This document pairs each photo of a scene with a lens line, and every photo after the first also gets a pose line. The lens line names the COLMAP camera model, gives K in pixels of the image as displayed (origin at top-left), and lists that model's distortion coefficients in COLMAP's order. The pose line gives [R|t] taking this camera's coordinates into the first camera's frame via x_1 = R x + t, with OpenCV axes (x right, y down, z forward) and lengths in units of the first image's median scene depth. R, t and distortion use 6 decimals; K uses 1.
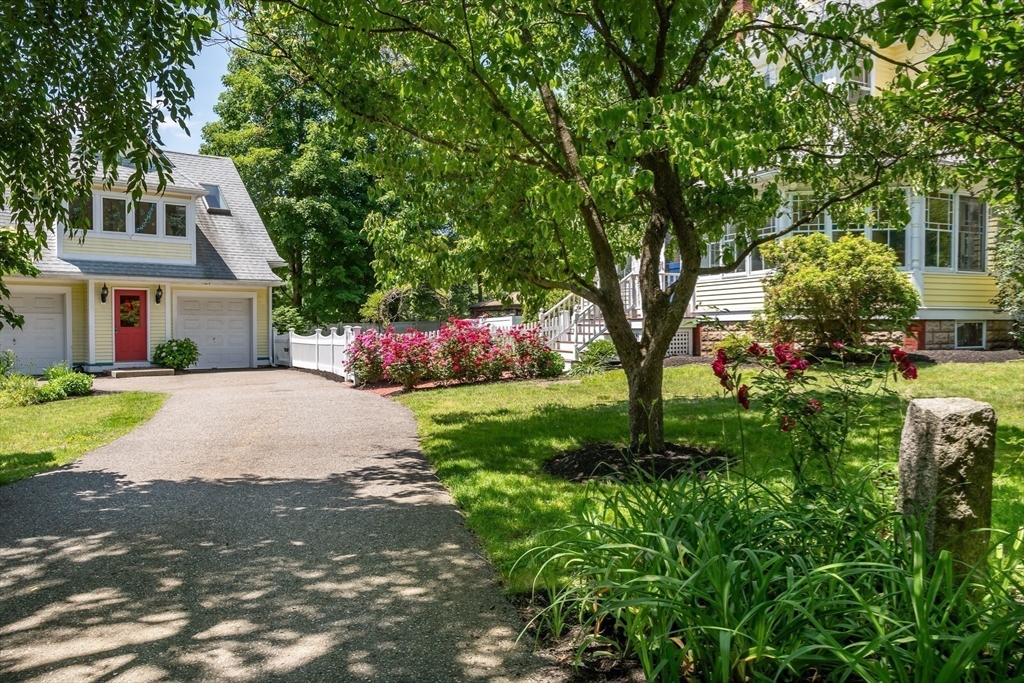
lens RADIAL K [[772.1, 0, 511.1], [0, 772.1, 339.4], [0, 0, 1]] dist [-0.037799, 0.000657]
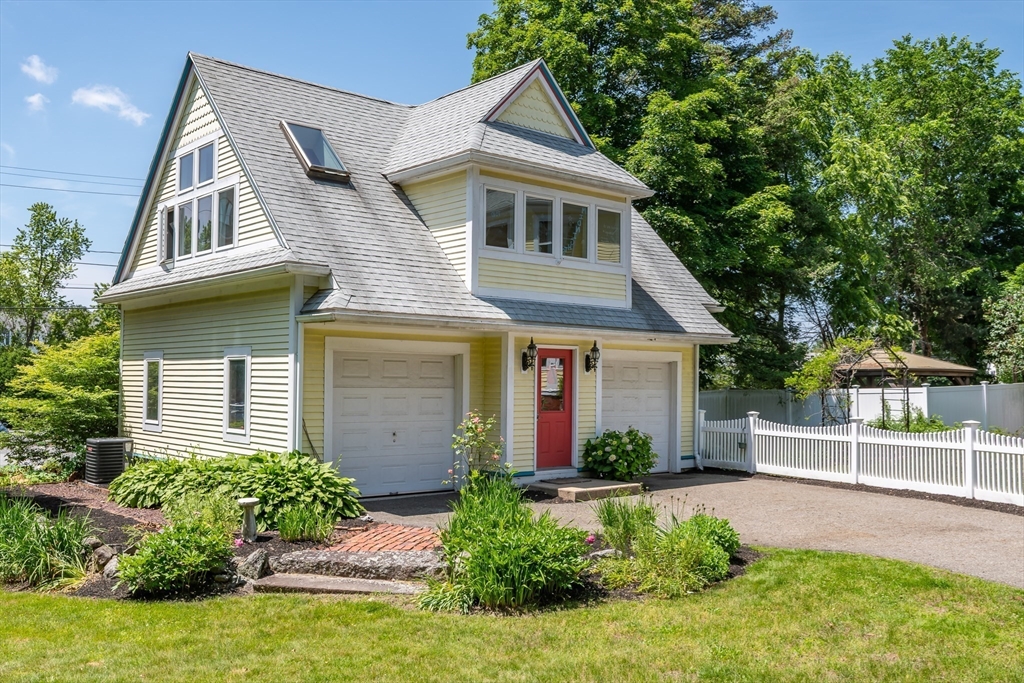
lens RADIAL K [[937.1, 0, 514.3], [0, 937.1, 343.2], [0, 0, 1]] dist [-0.022709, 0.000000]
pose [[0.999247, 0.008285, -0.037901, -0.493044], [-0.010494, 0.998234, -0.058463, -0.025396], [0.037349, 0.058817, 0.997570, 0.256569]]
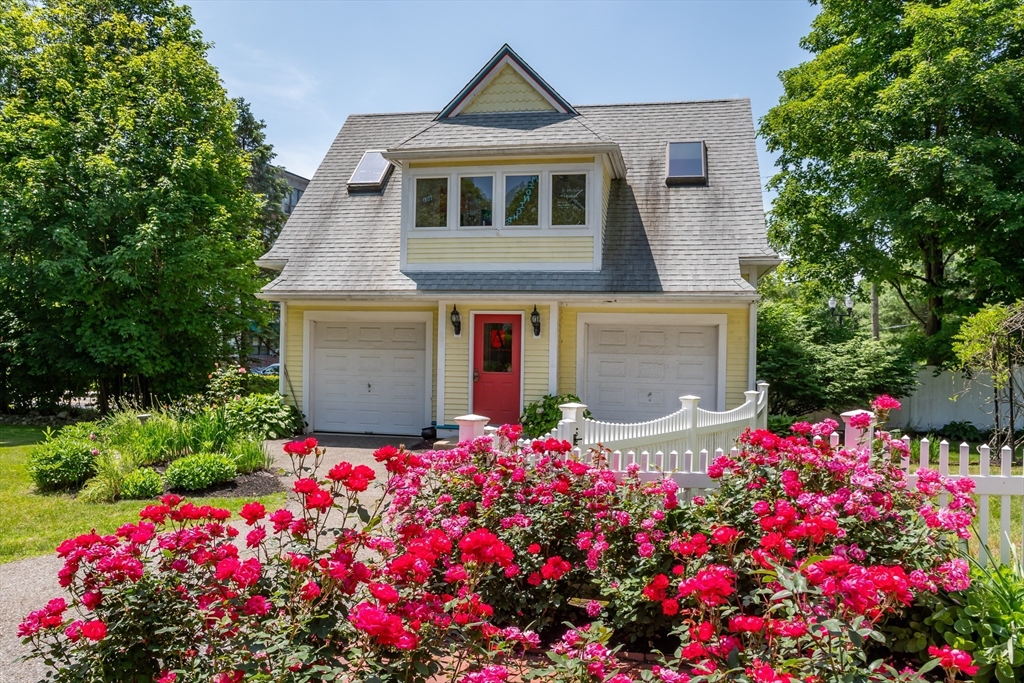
lens RADIAL K [[822.8, 0, 515.1], [0, 822.8, 343.8], [0, 0, 1]] dist [-0.011837, -0.002574]
pose [[0.575594, 0.000002, -0.817736, 0.078198], [-0.031855, 0.999241, -0.022419, -0.024383], [0.817115, 0.038953, 0.575157, 0.600675]]
